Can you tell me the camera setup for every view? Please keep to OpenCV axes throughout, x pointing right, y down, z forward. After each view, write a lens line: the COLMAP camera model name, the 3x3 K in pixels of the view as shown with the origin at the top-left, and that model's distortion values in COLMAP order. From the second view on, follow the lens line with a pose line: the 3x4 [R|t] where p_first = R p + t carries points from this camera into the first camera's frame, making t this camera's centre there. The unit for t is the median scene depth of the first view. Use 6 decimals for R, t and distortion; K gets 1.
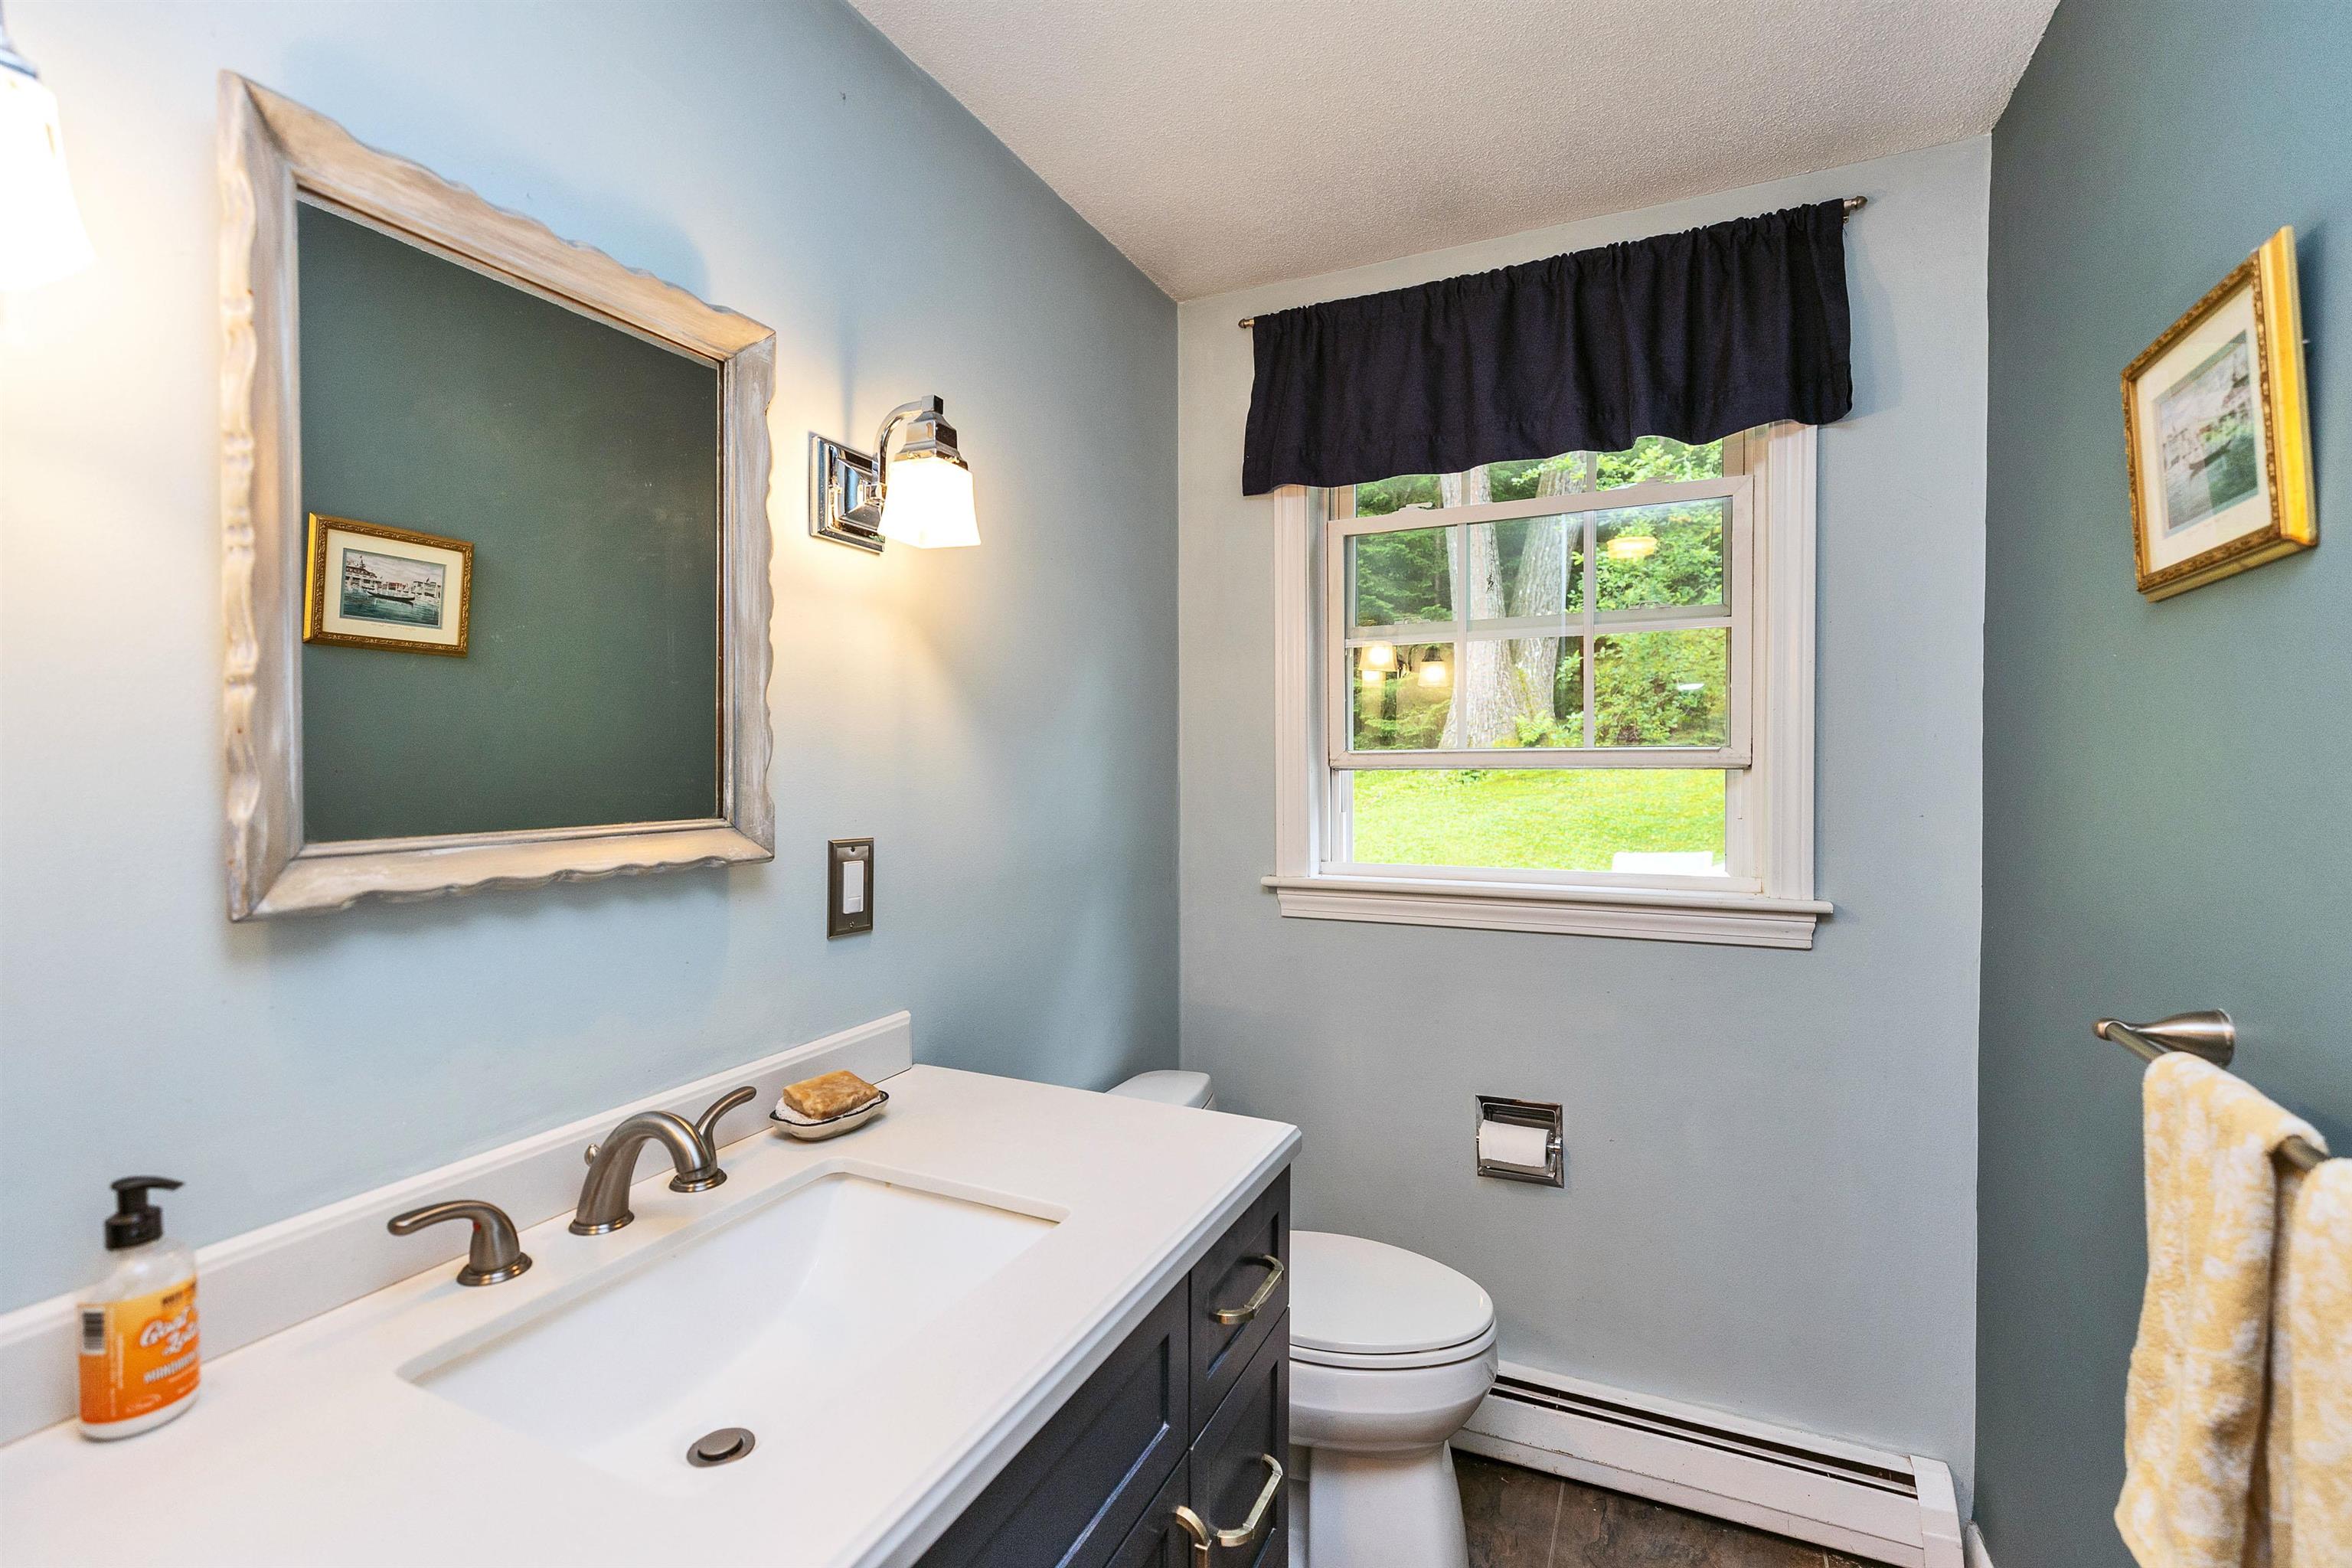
lens RADIAL K [[1048.5, 0, 1165.4], [0, 1048.5, 782.1], [0, 0, 1]] dist [0.001443, -0.000015]
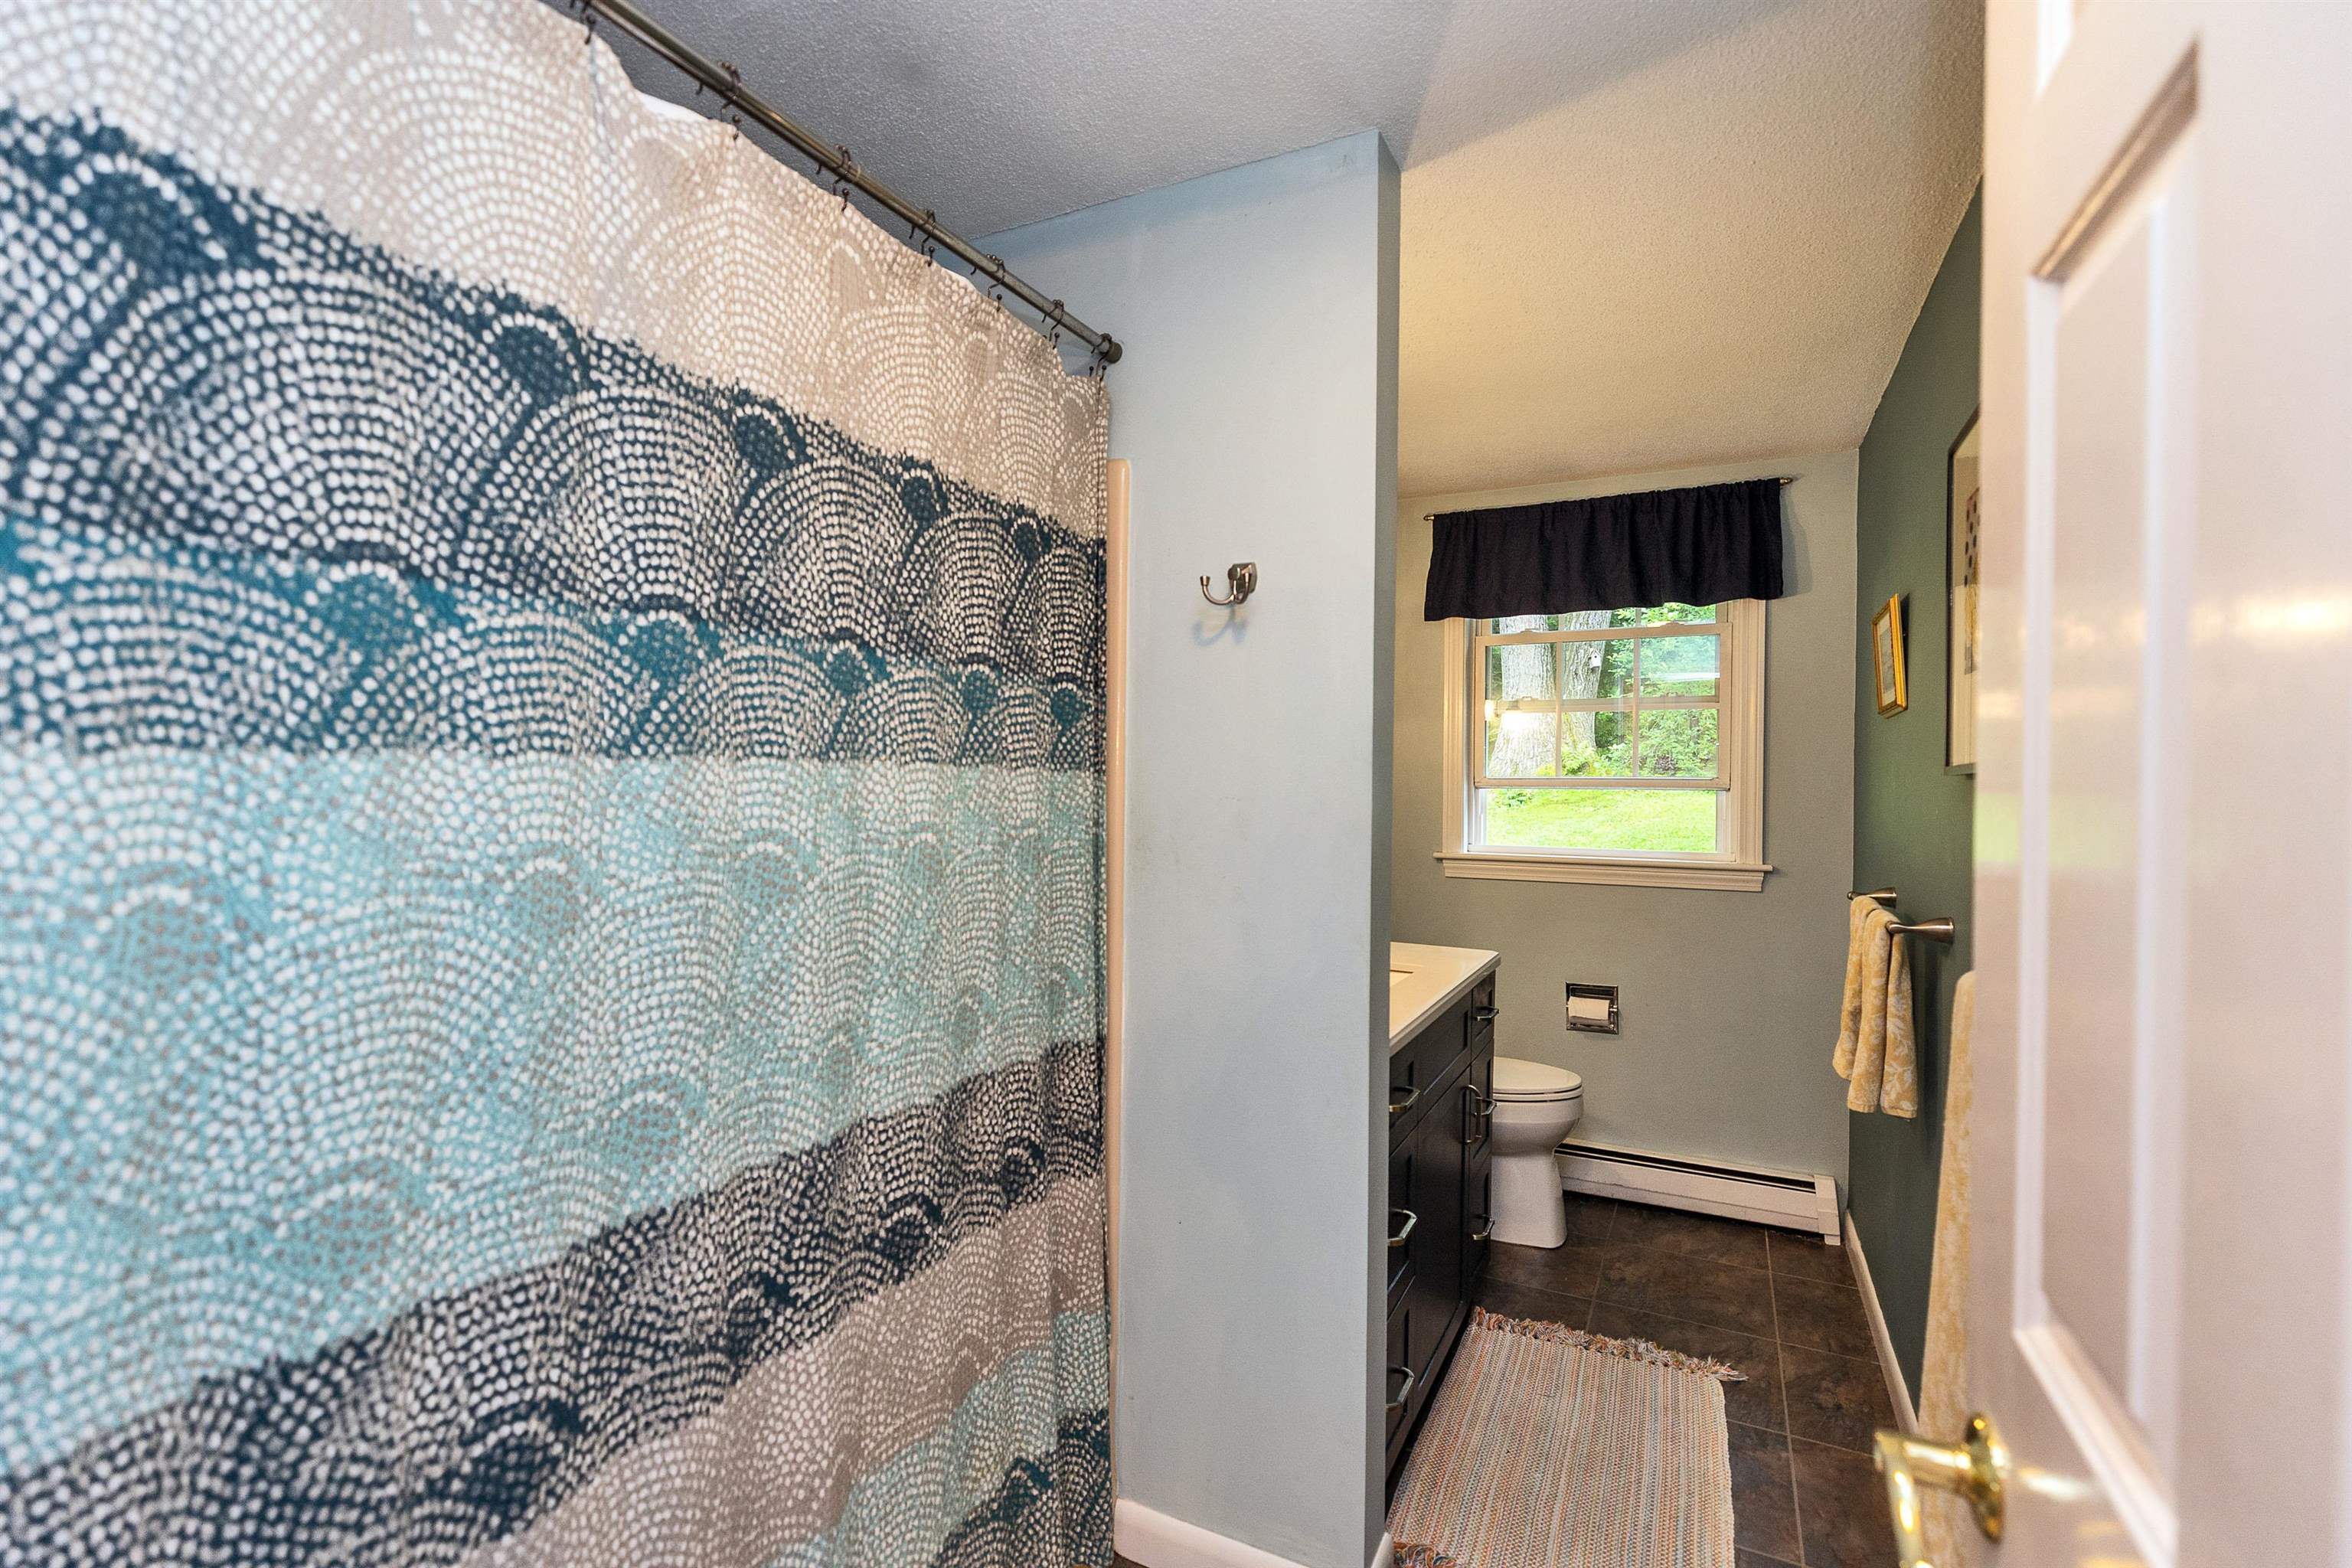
lens RADIAL K [[1054.9, 0, 1172.8], [0, 1054.9, 784.7], [0, 0, 1]] dist [0.000836, -0.000206]
pose [[0.999632, 0.016400, -0.021603, -0.324720], [-0.016760, 0.999722, -0.016579, 0.021860], [0.021325, 0.016935, 0.999629, -0.763502]]
